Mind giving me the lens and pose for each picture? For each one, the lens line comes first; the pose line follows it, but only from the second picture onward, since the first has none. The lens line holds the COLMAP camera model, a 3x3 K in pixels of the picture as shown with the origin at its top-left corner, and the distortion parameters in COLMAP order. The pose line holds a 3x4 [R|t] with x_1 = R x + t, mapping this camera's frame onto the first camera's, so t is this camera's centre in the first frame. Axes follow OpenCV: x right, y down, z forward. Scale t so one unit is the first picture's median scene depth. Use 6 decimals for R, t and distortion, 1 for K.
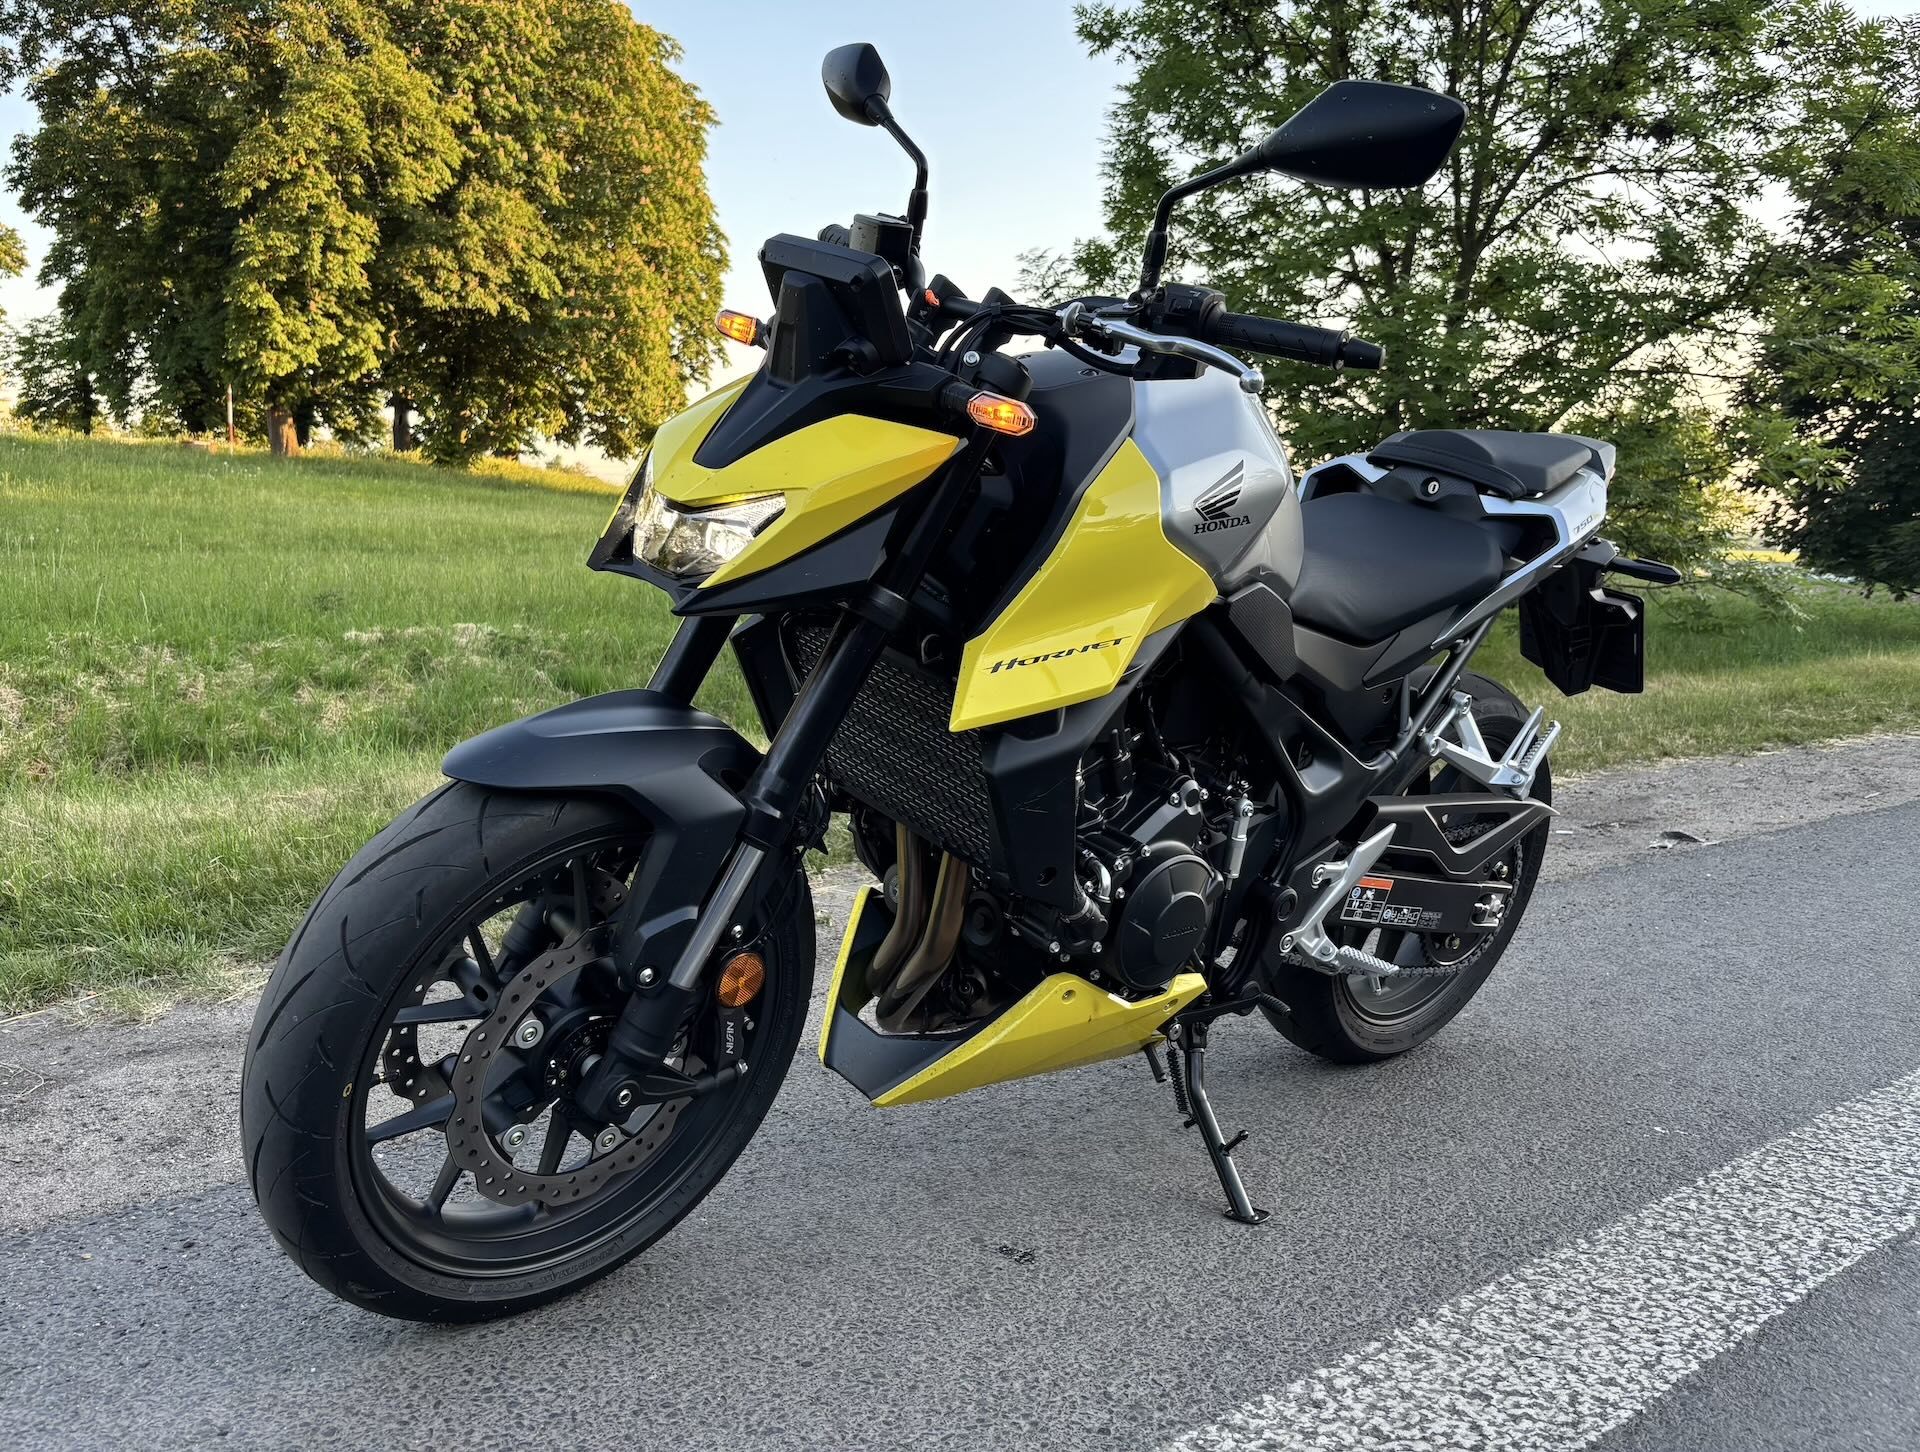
lens RADIAL K [[1565.0, 0, 836.7], [0, 1565.0, 639.8], [0, 0, 1]] dist [0.005506, -0.003026]
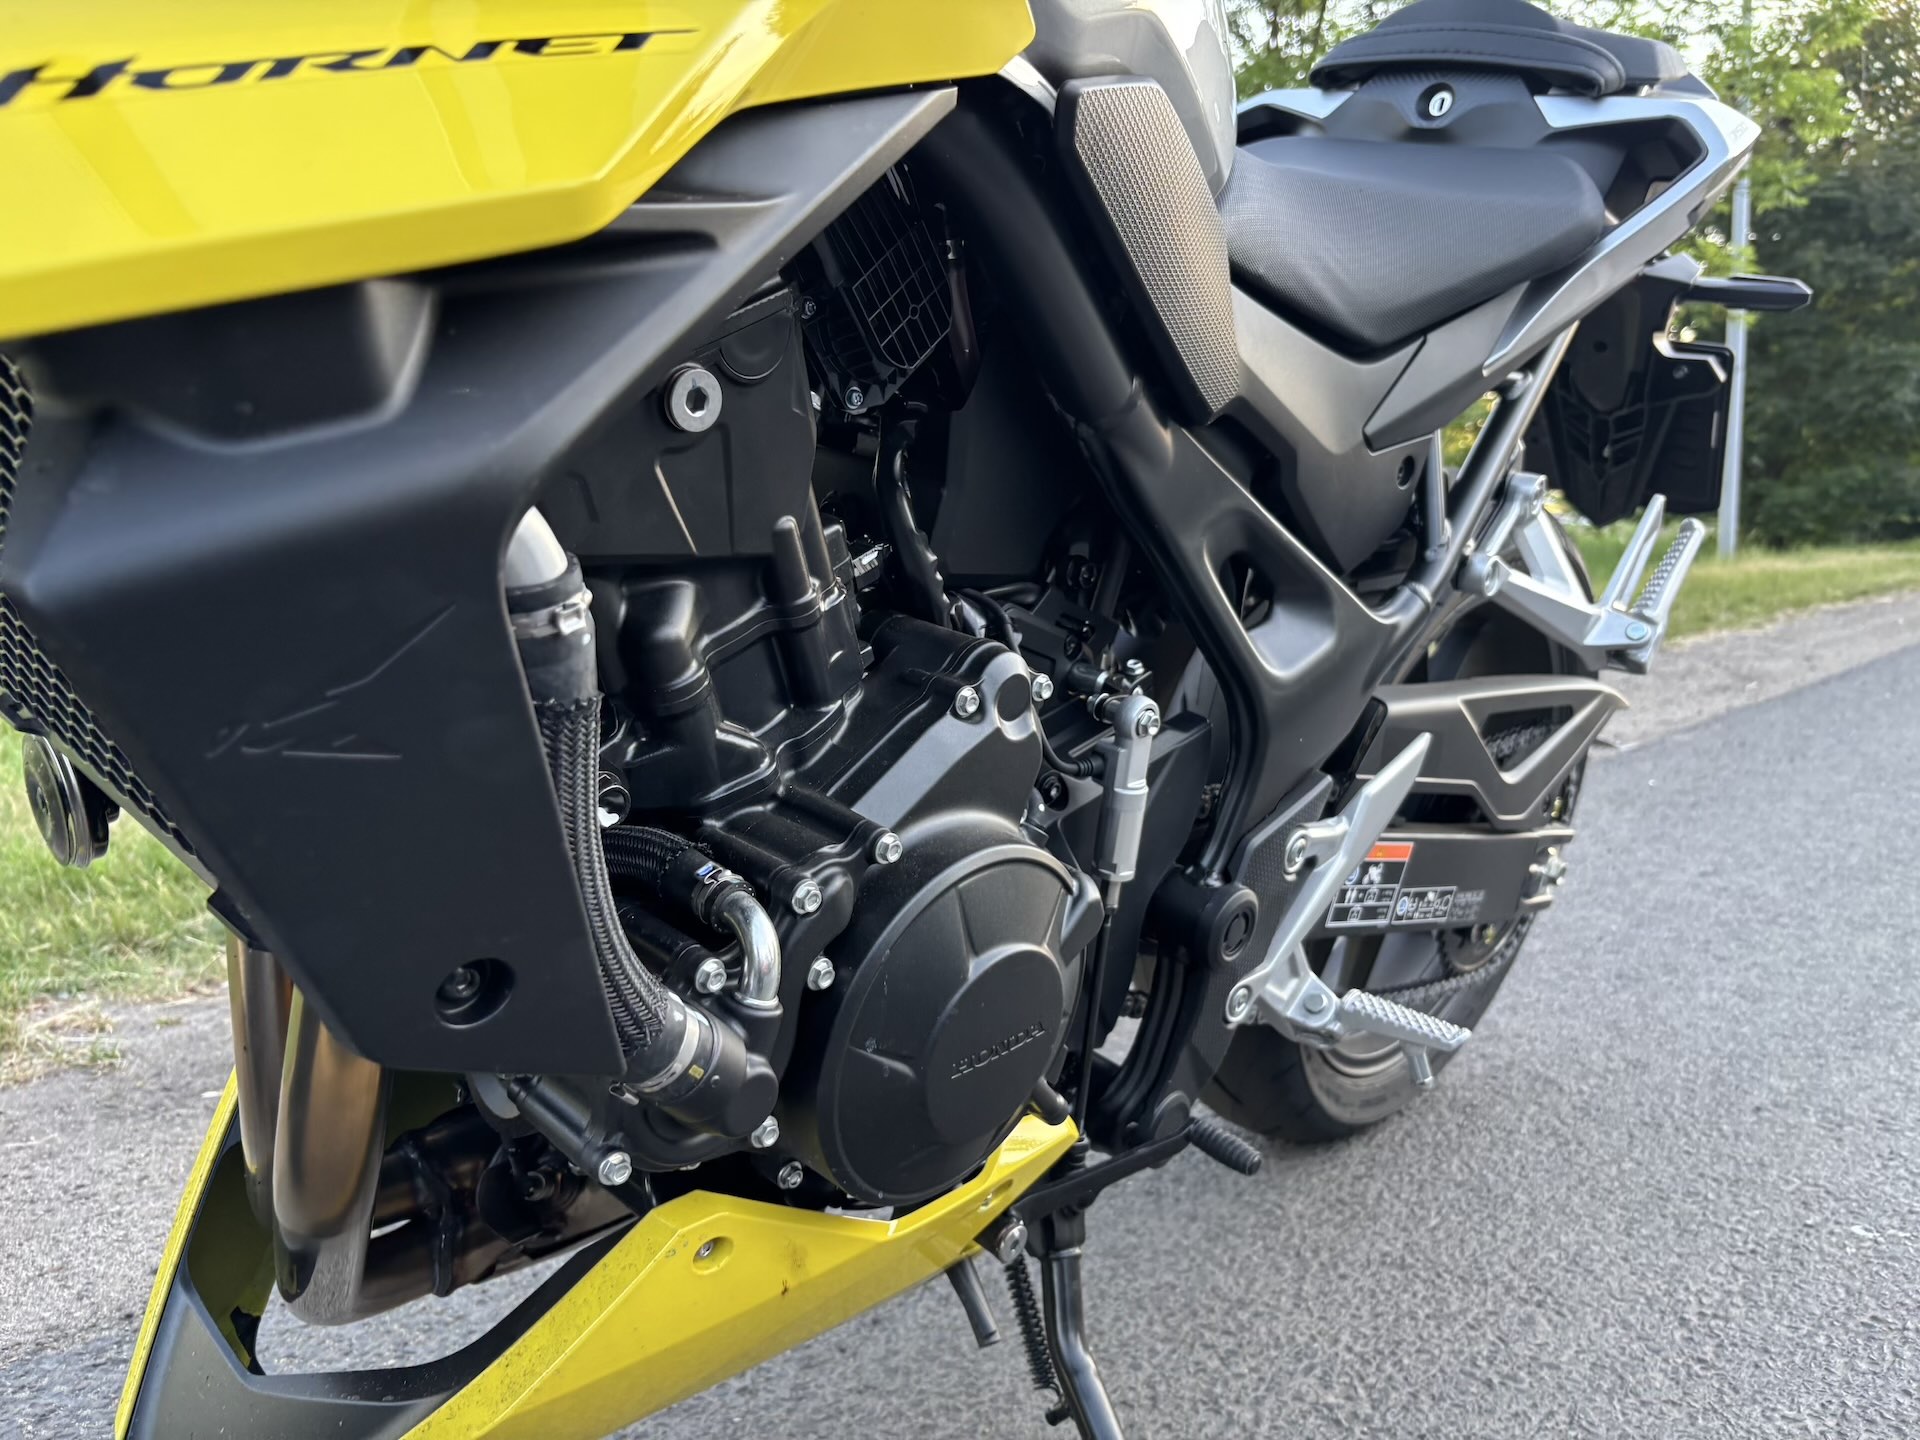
lens RADIAL K [[1450.3, 0, 960.0], [0, 1450.3, 720.0], [0, 0, 1]] dist [0.040054, -0.057513]
pose [[0.985557, -0.074153, 0.152243, 0.122218], [0.063447, 0.995237, 0.074016, 0.060810], [-0.157006, -0.063288, 0.985568, 0.497087]]
